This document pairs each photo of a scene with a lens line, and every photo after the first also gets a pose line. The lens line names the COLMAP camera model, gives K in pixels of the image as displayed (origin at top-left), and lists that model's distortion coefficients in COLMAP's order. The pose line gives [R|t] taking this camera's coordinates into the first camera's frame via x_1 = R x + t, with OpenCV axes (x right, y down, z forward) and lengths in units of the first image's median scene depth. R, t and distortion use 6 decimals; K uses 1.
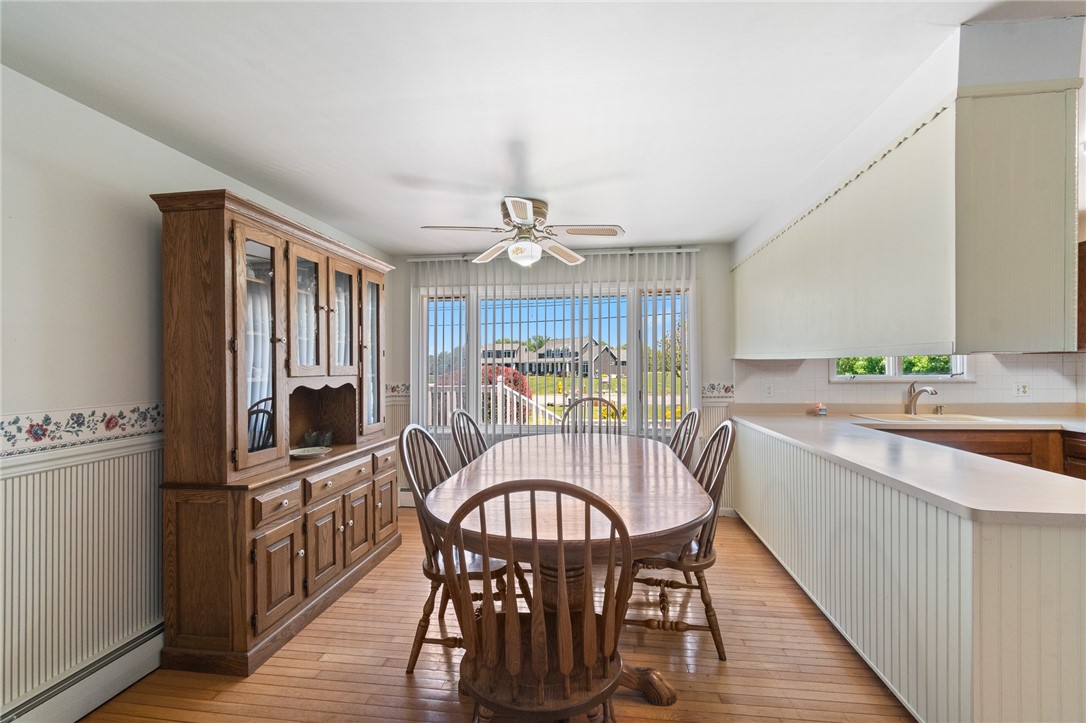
lens RADIAL K [[481.6, 0, 538.5], [0, 481.6, 363.6], [0, 0, 1]] dist [-0.000817, -0.000083]
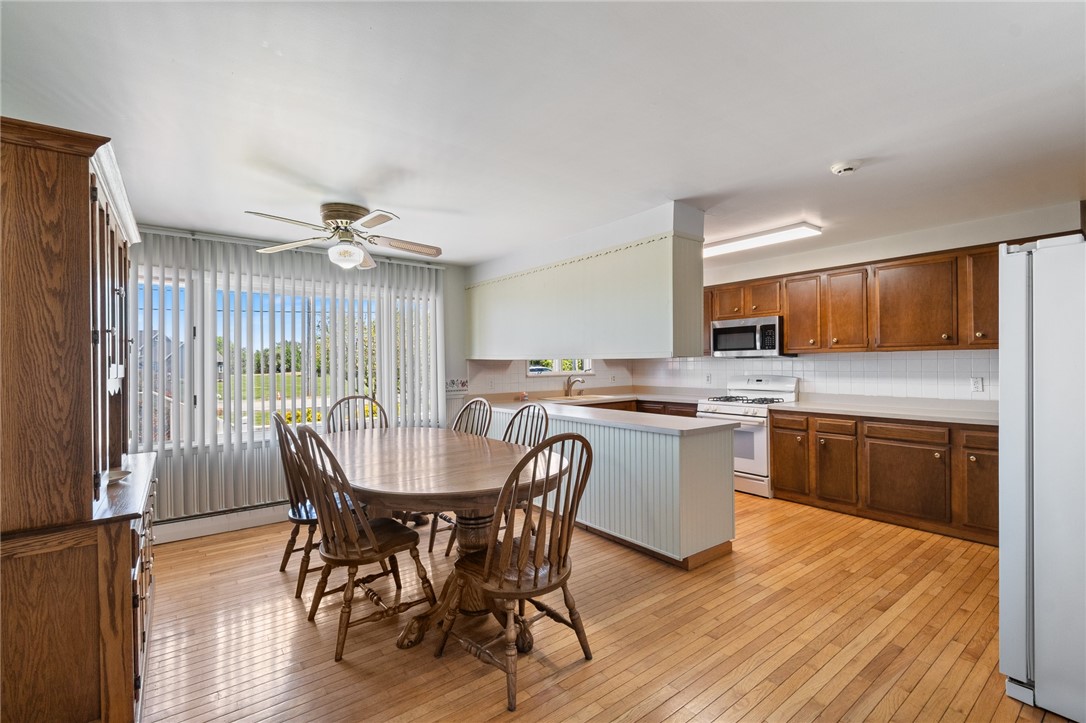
lens RADIAL K [[485.4, 0, 543.0], [0, 485.4, 361.5], [0, 0, 1]] dist [-0.000918, -0.000551]
pose [[0.703537, 0.003903, 0.710647, -0.471998], [-0.000053, 0.999985, -0.005440, 0.003270], [-0.710658, 0.003790, 0.703527, -0.034091]]
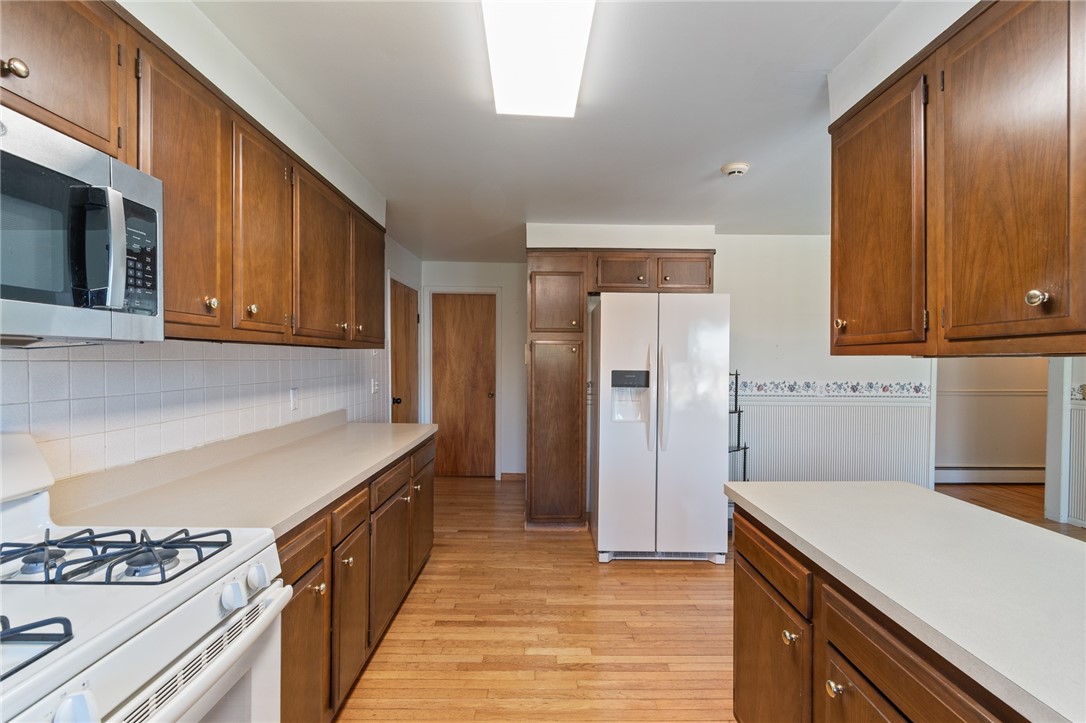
lens RADIAL K [[485.4, 0, 543.0], [0, 485.4, 361.5], [0, 0, 1]] dist [-0.000918, -0.000551]
pose [[-0.990323, 0.003806, -0.138728, 0.912569], [0.003938, 0.999992, -0.000676, -0.006260], [0.138725, -0.001216, -0.990330, 0.952301]]
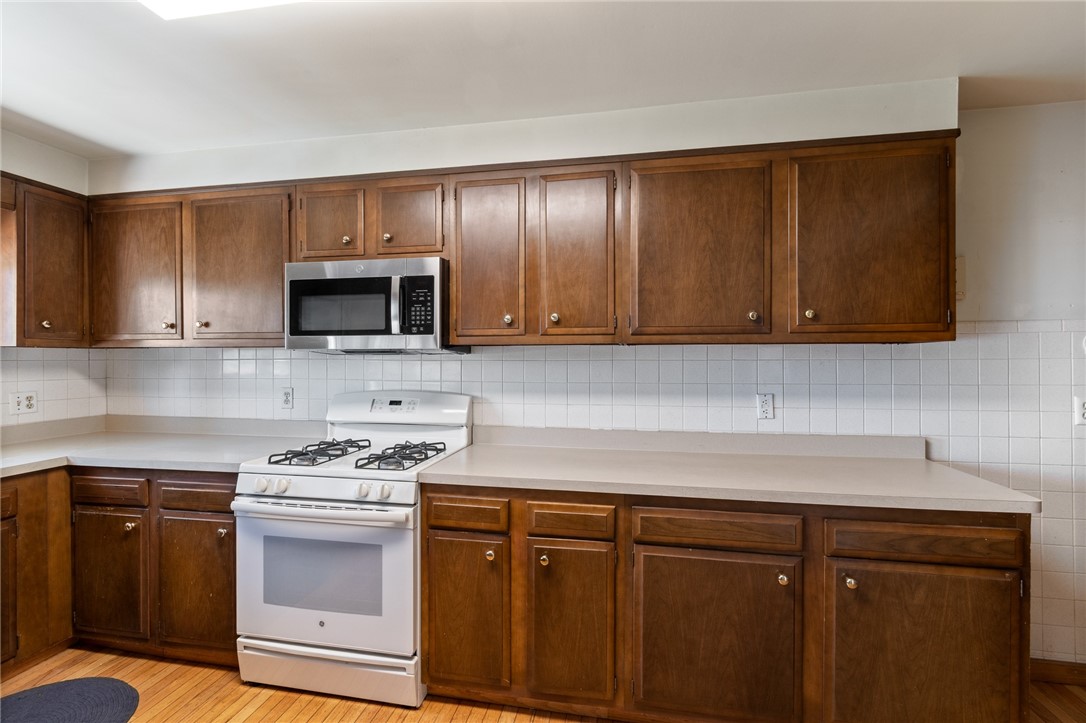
lens RADIAL K [[485.4, 0, 543.0], [0, 485.4, 361.5], [0, 0, 1]] dist [-0.000918, -0.000551]
pose [[0.059907, 0.005558, 0.998188, 0.494177], [-0.008144, 0.999954, -0.005080, -0.003871], [-0.998171, -0.007825, 0.059950, 0.337463]]
